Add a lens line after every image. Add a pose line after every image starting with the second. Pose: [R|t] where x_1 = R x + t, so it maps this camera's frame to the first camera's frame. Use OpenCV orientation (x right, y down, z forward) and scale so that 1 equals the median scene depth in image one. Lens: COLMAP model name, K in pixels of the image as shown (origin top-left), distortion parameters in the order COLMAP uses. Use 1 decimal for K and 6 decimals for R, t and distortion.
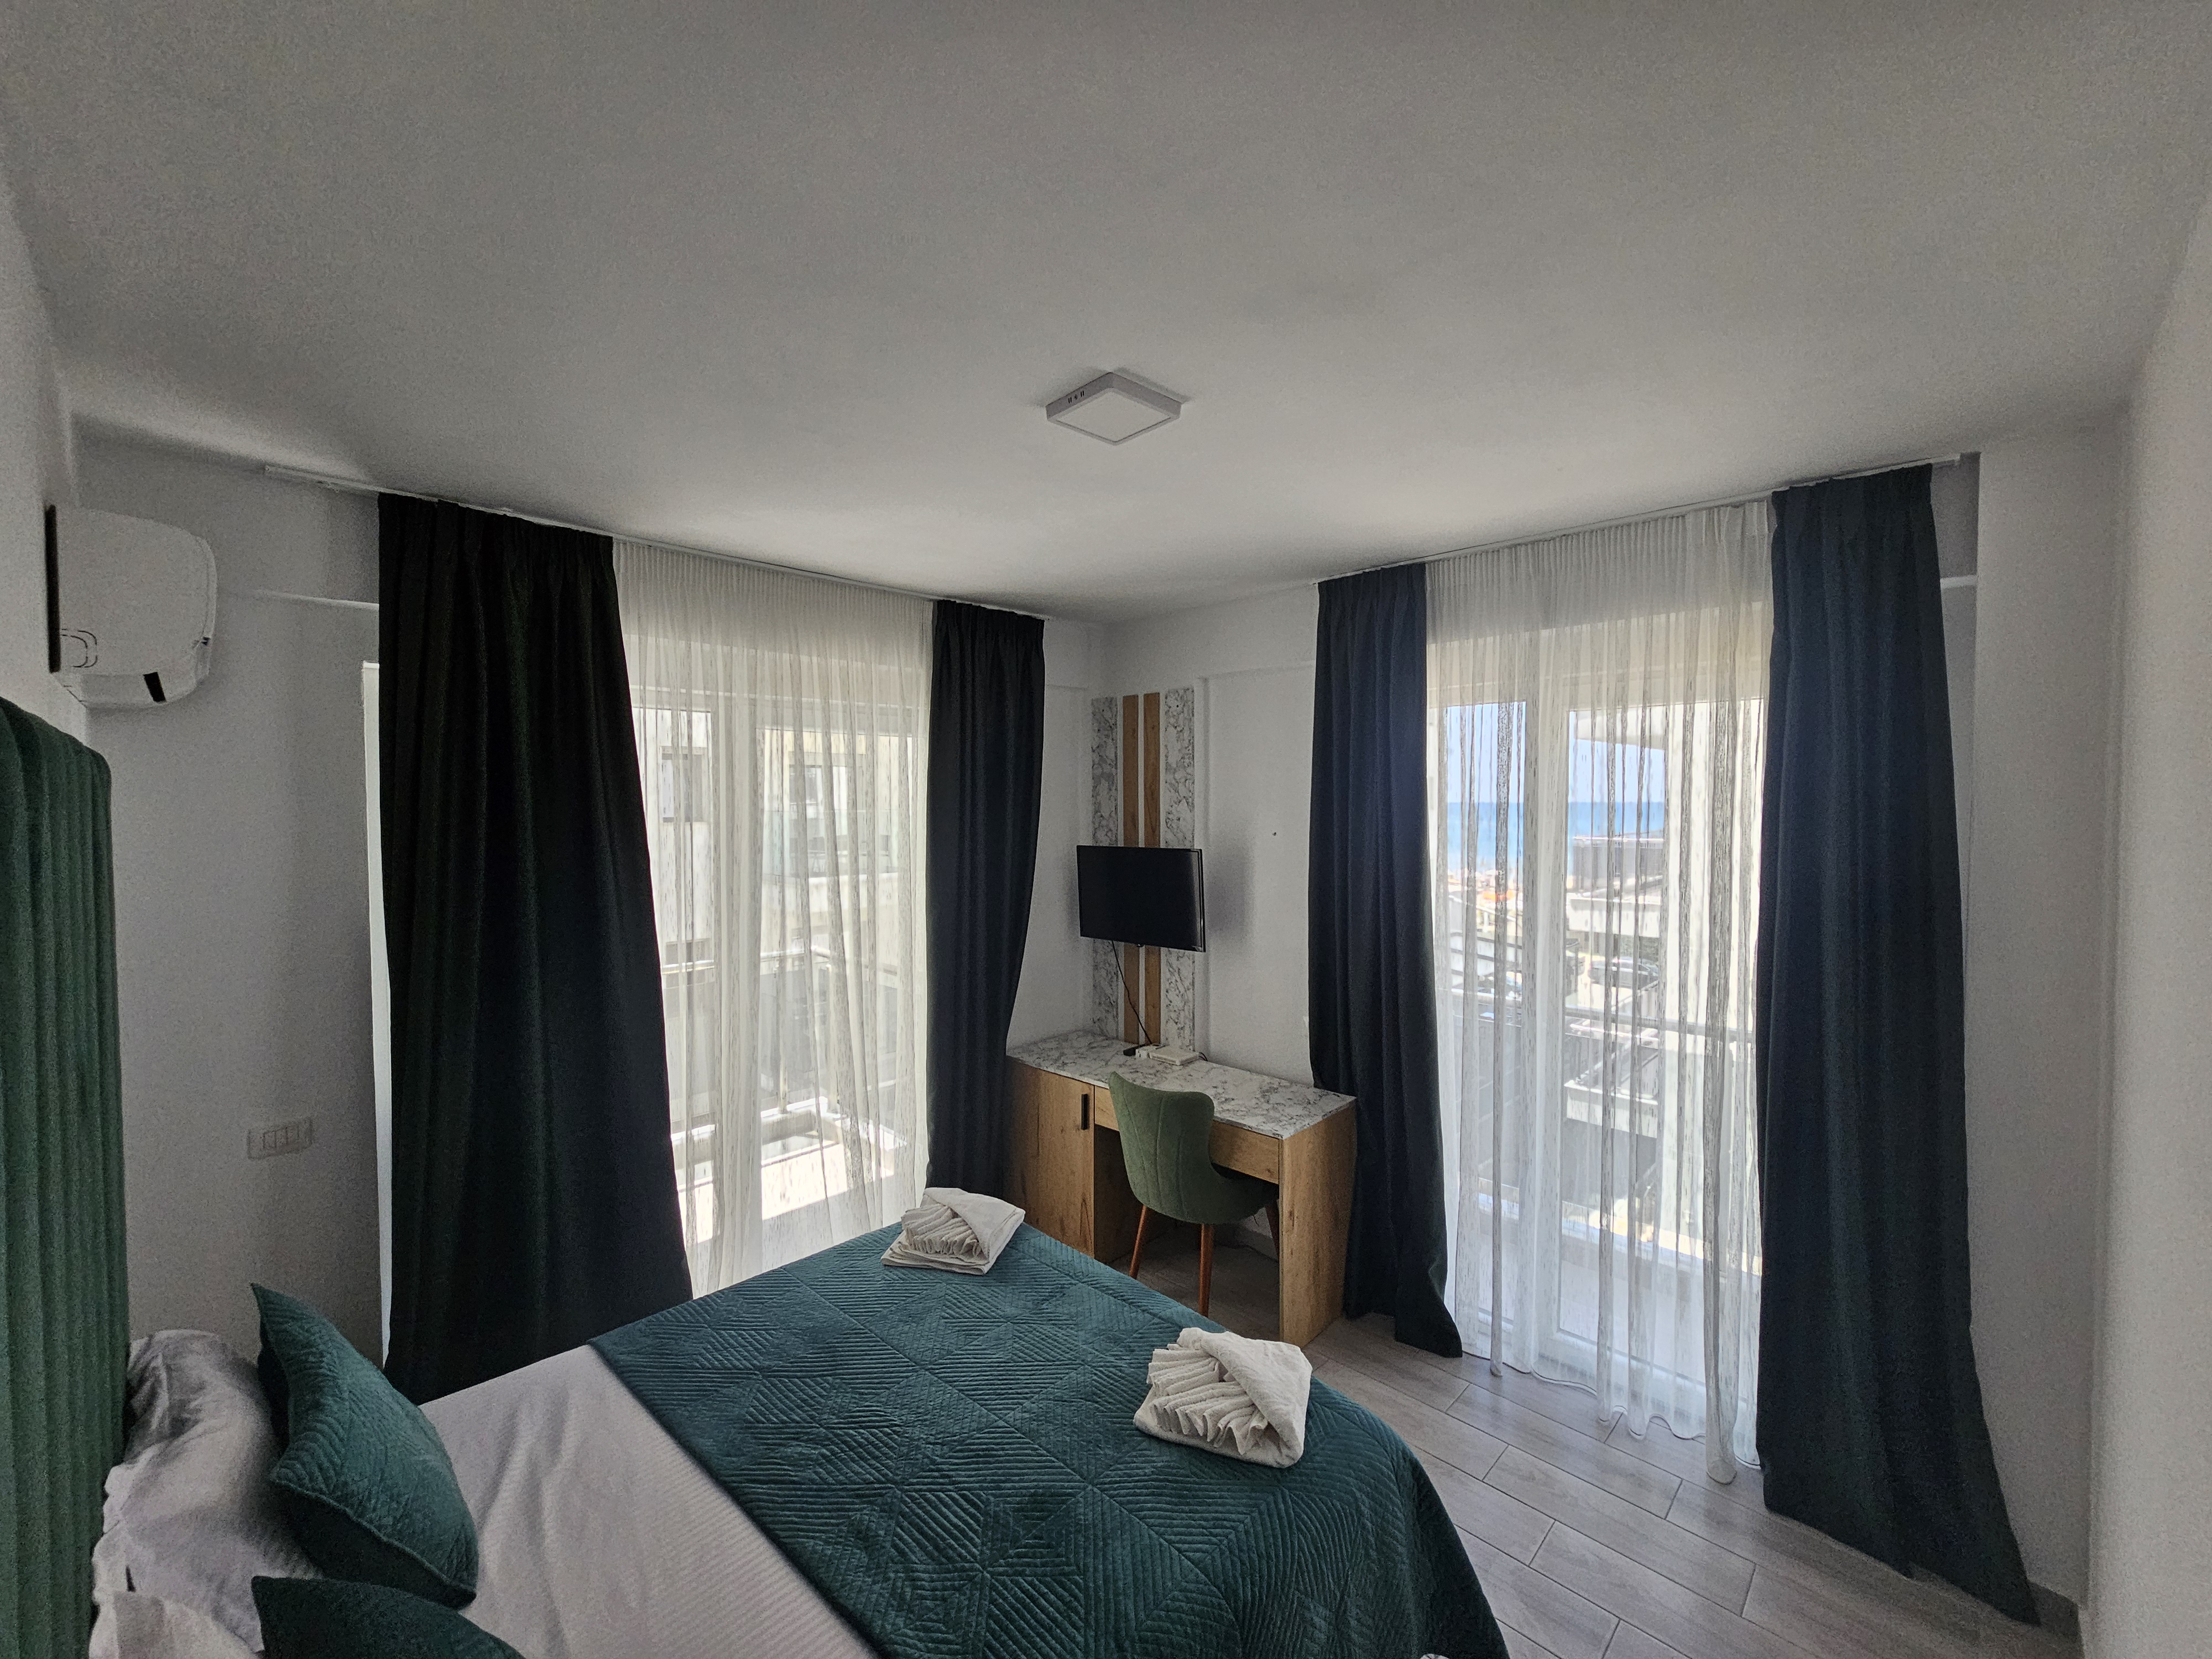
lens RADIAL K [[889.4, 0, 1118.2], [0, 889.4, 833.4], [0, 0, 1]] dist [-0.000990, 0.000071]
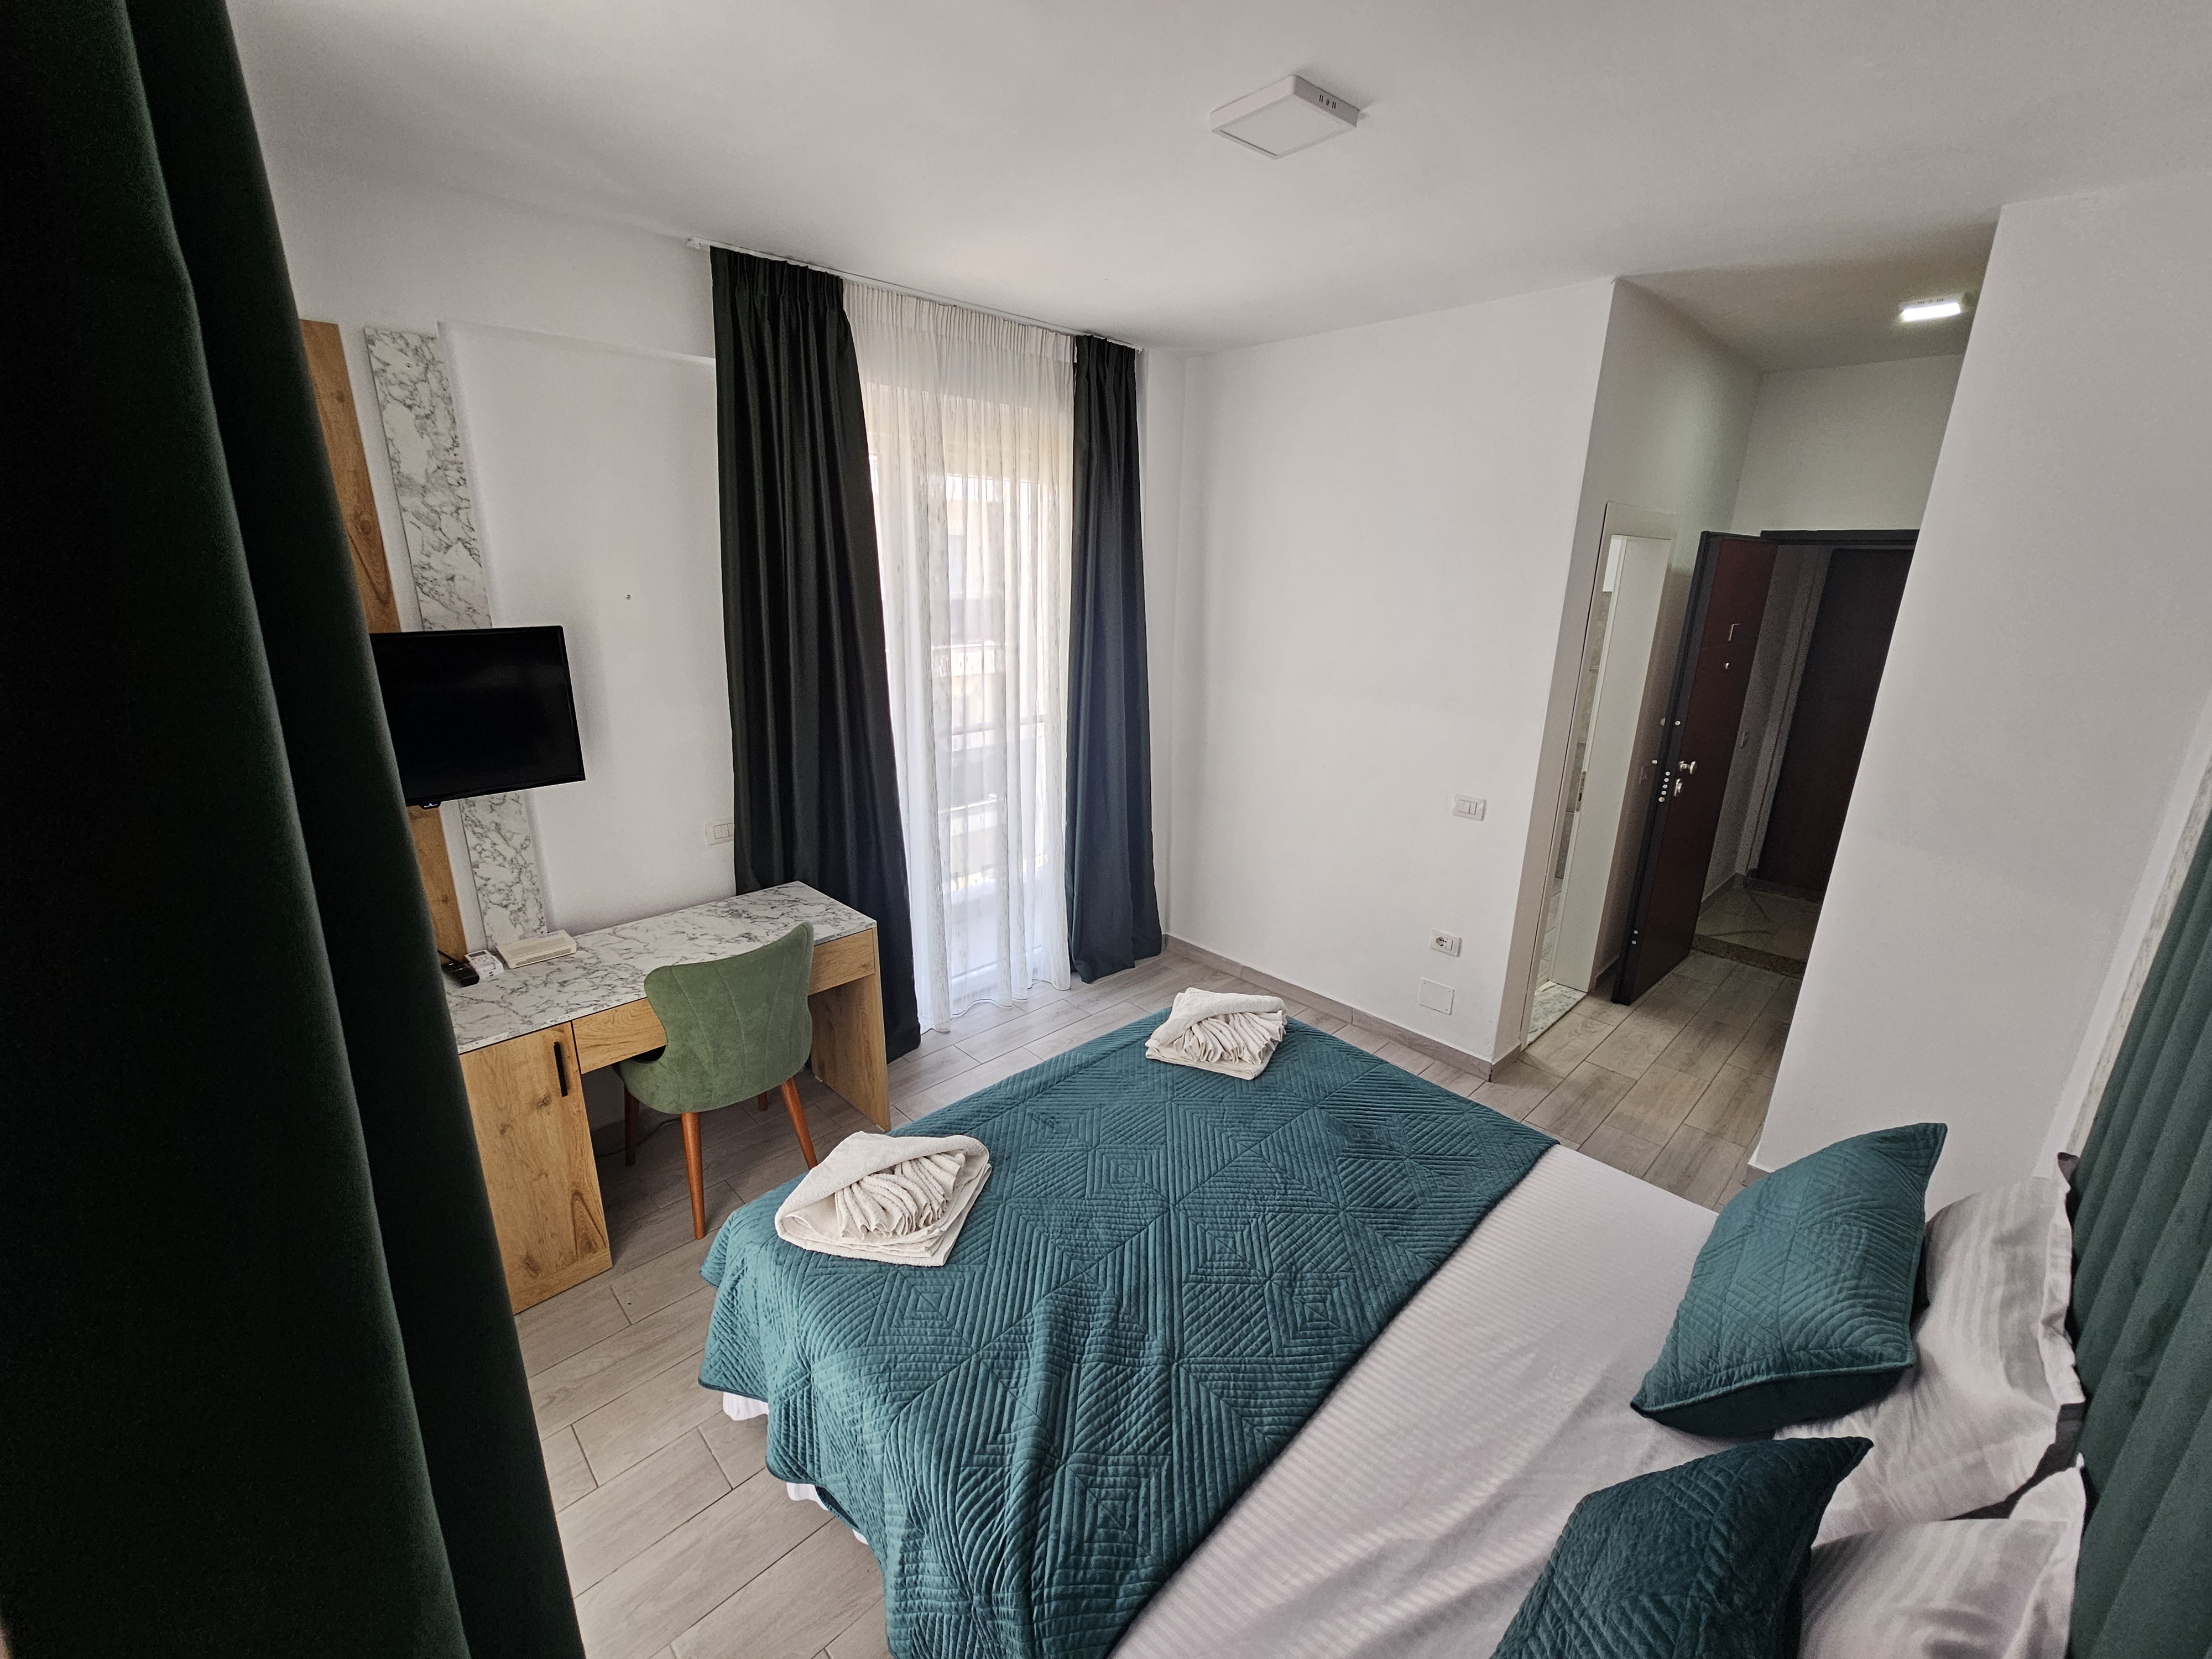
lens RADIAL K [[889.4, 0, 1114.9], [0, 889.4, 823.4], [0, 0, 1]] dist [-0.000990, 0.000071]
pose [[0.038920, -0.281725, 0.958706, -0.553037], [0.022595, 0.959435, 0.281022, -0.016622], [-0.998987, 0.010724, 0.043707, 0.569326]]
